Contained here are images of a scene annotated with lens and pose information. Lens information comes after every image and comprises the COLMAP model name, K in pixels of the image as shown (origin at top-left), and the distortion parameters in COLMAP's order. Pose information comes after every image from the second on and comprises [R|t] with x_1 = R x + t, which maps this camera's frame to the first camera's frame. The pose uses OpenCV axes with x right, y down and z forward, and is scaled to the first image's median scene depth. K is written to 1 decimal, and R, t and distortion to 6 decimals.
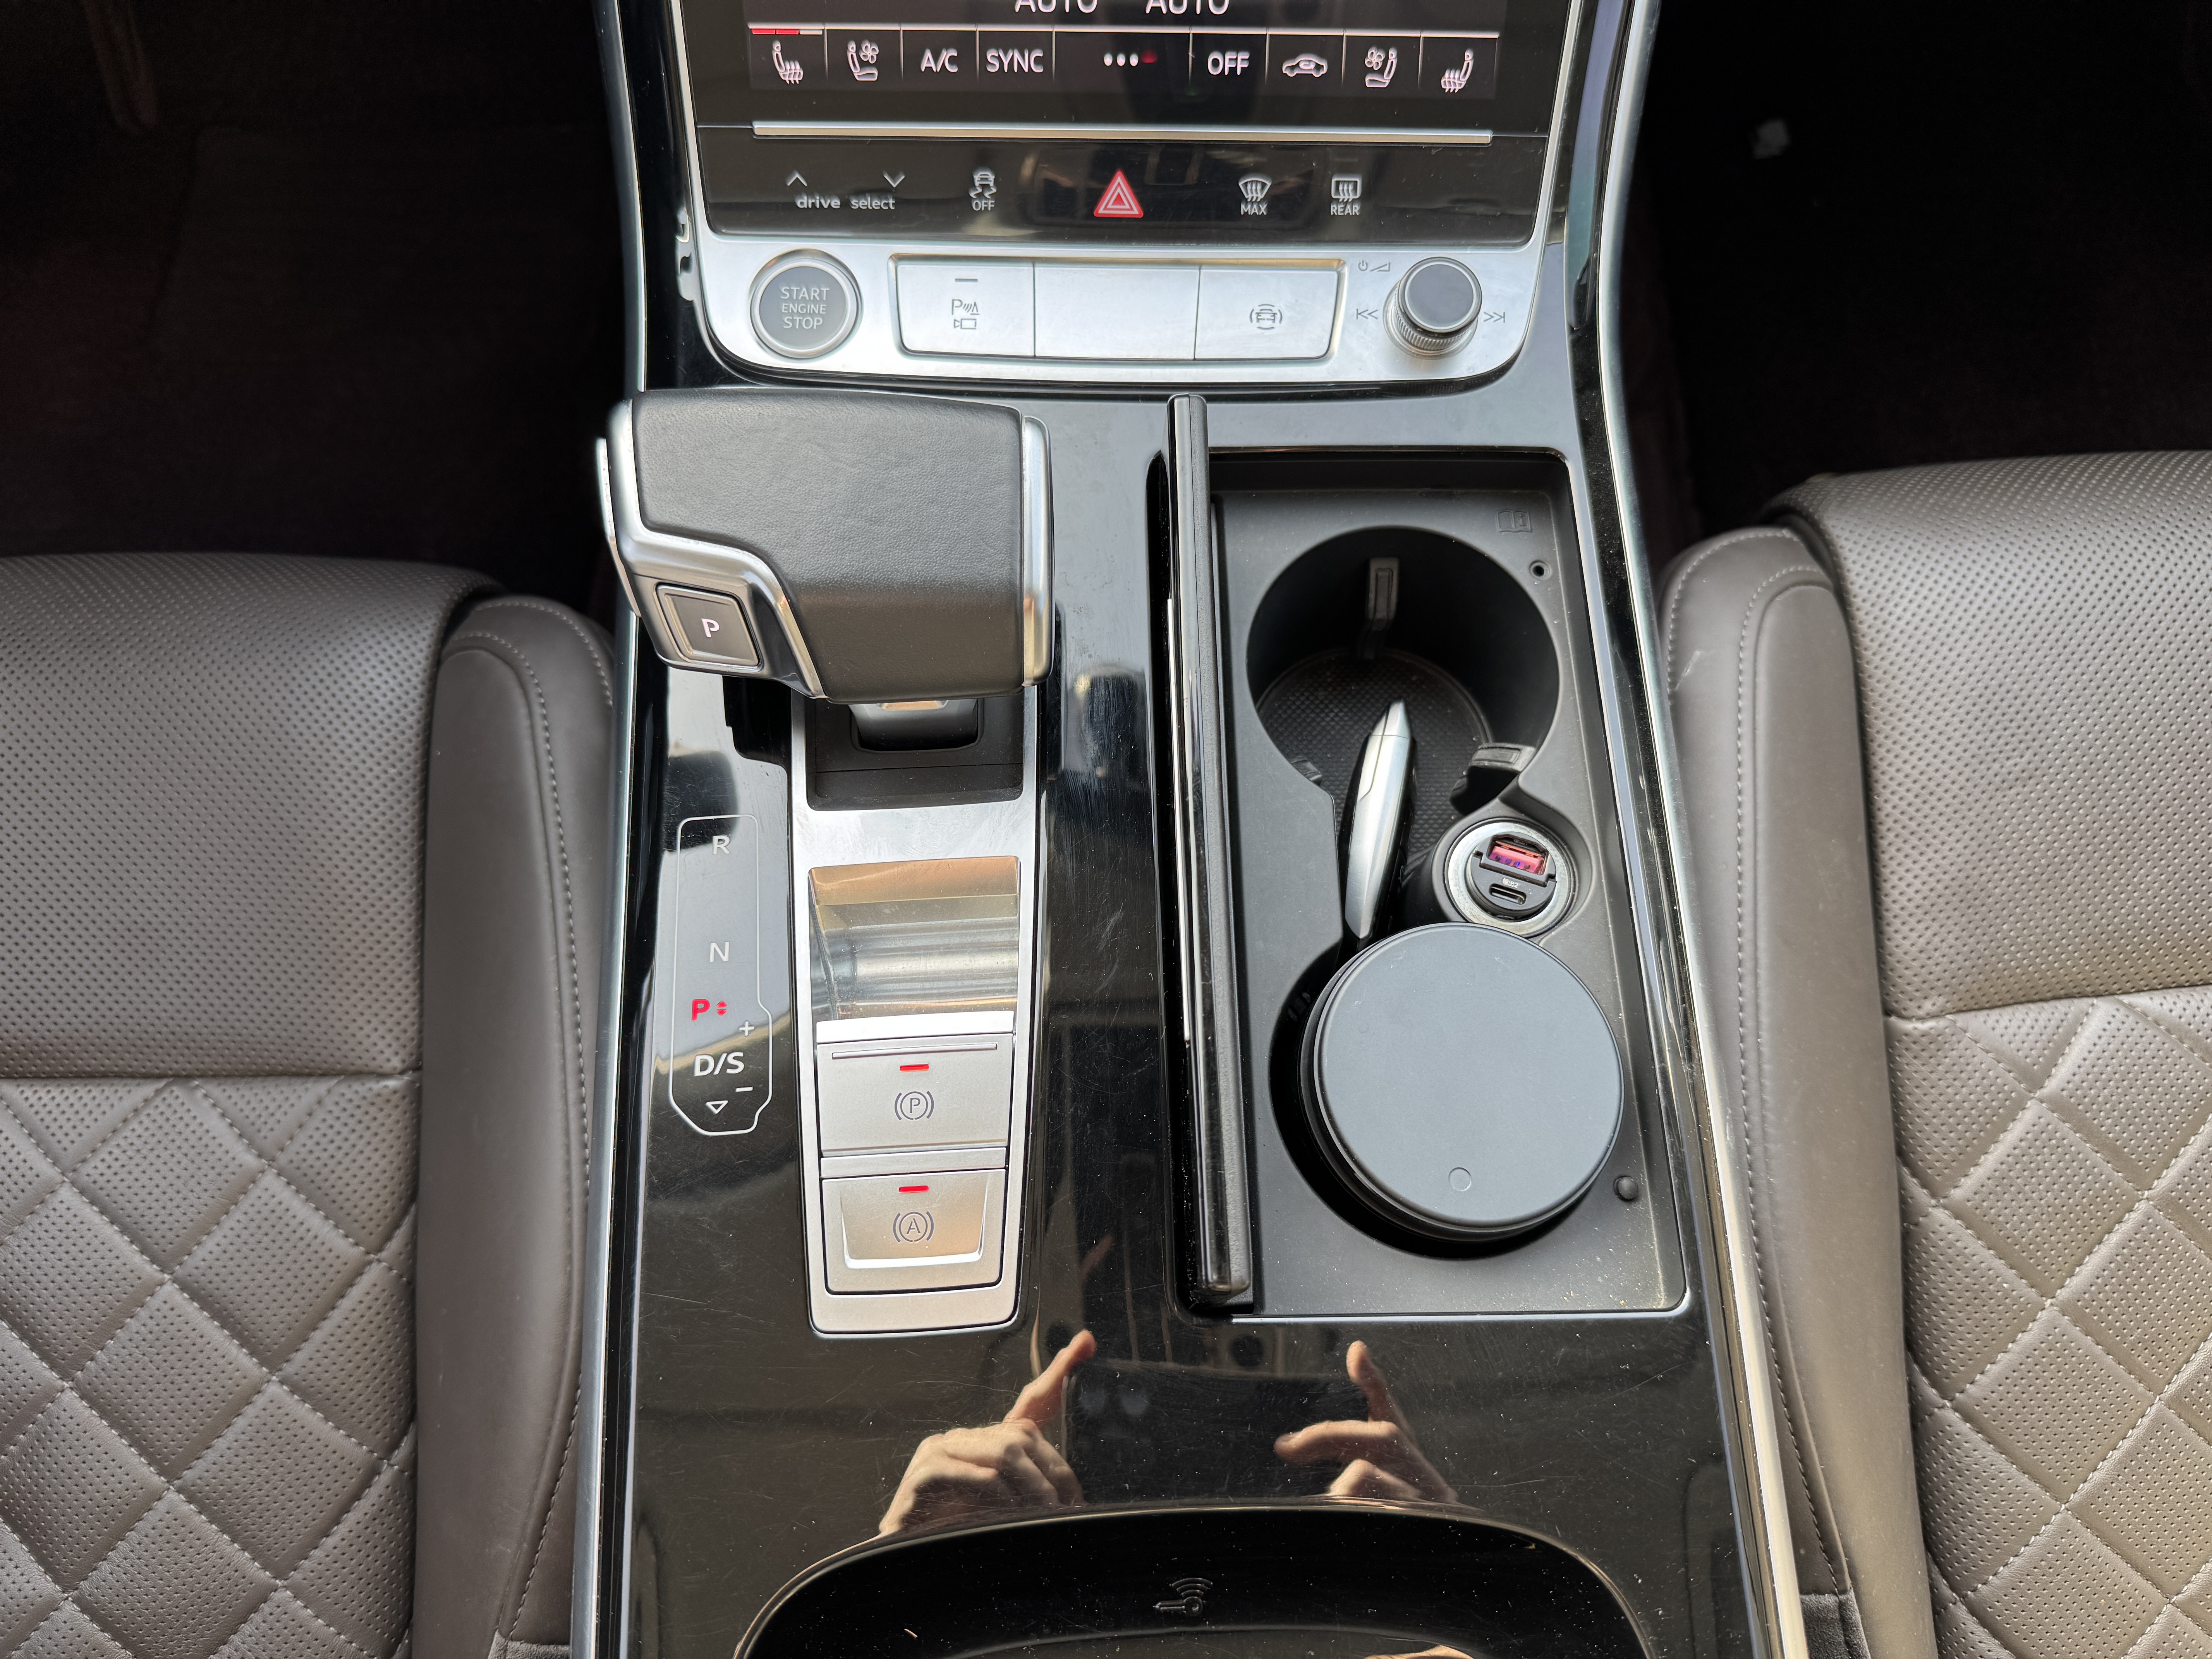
lens RADIAL K [[1618.5, 0, 1122.1], [0, 1618.5, 832.5], [0, 0, 1]] dist [0.009670, -0.008829]
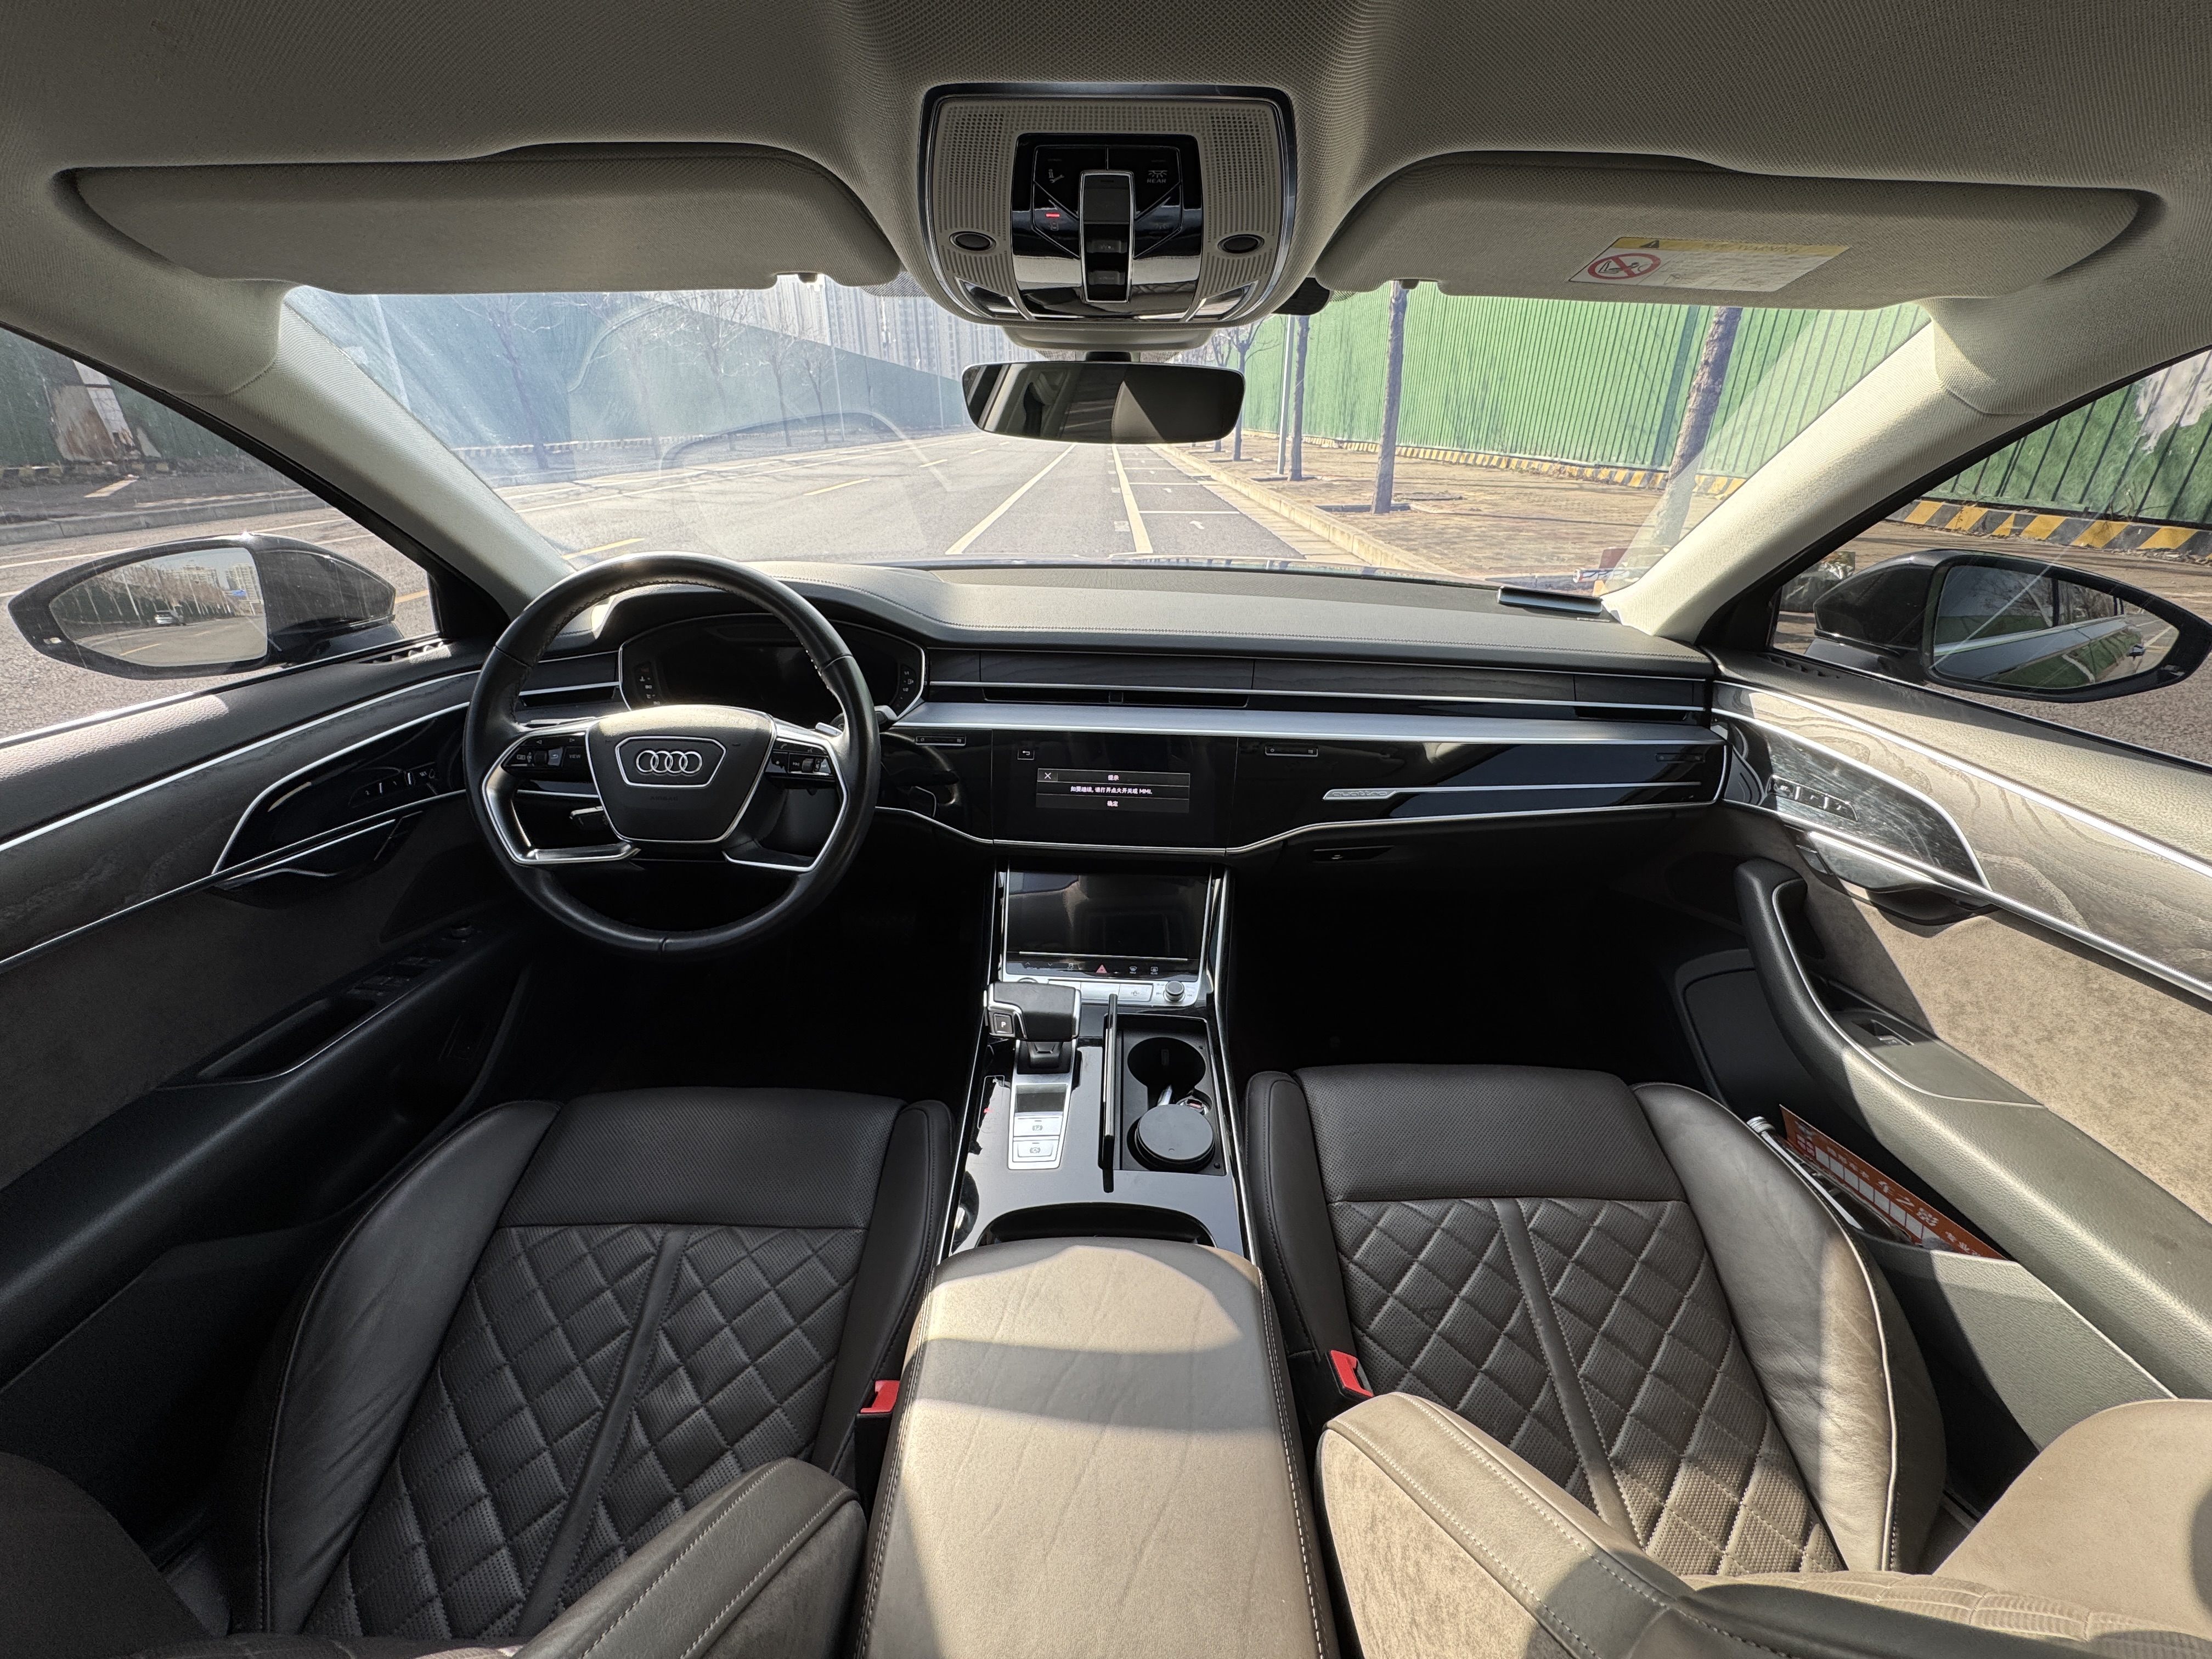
lens RADIAL K [[885.1, 0, 1106.0], [0, 885.1, 829.5], [0, 0, 1]] dist [0.000740, -0.000061]
pose [[0.998540, 0.017887, -0.050976, 0.123583], [-0.048711, 0.706157, -0.706378, 1.025489], [0.023362, 0.707829, 0.705997, -0.952701]]
